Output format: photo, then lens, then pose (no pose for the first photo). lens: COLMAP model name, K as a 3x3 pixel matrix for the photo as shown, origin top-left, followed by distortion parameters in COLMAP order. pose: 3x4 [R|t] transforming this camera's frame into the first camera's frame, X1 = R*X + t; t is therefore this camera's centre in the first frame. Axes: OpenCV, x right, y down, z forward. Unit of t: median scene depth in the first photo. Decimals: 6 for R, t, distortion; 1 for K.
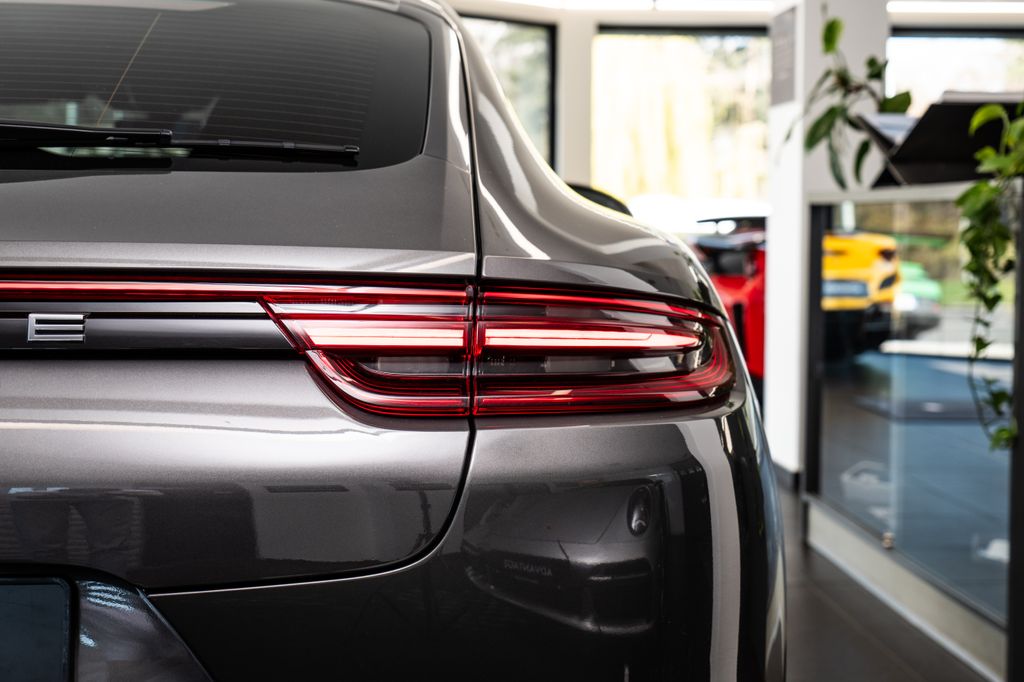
lens RADIAL K [[2122.2, 0, 512.0], [0, 2122.2, 341.0], [0, 0, 1]] dist [-0.112241, 2.152640]
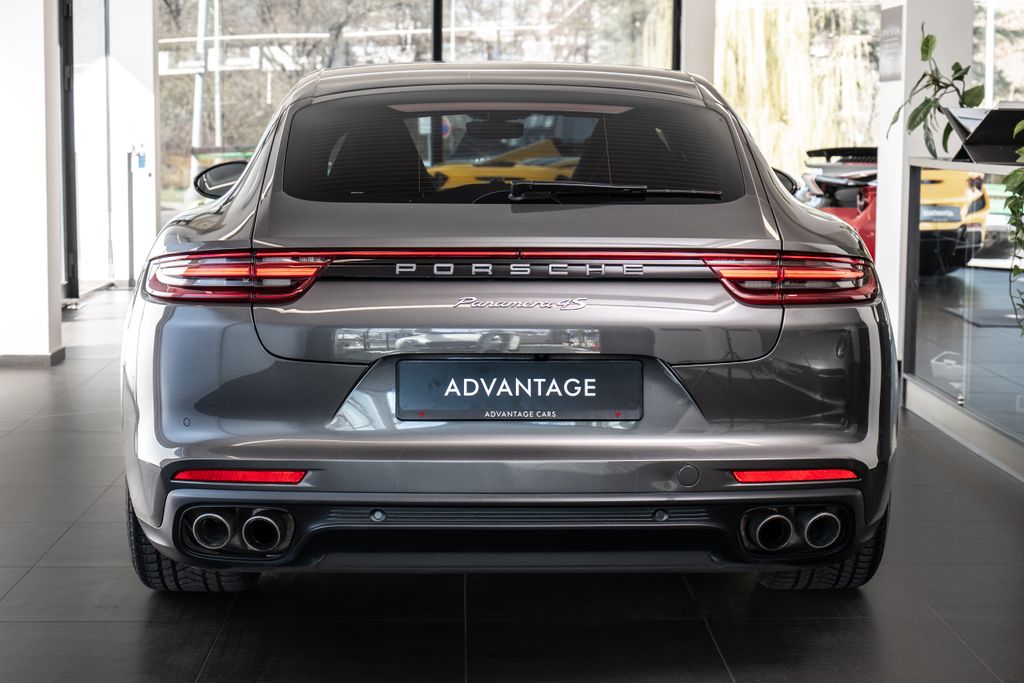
lens RADIAL K [[2122.2, 0, 512.0], [0, 2122.2, 341.5], [0, 0, 1]] dist [-0.112241, 2.152640]
pose [[0.999016, 0.009005, -0.043431, -0.072768], [-0.007117, 0.999031, 0.043438, -0.009086], [0.043781, -0.043086, 0.998112, -0.501652]]
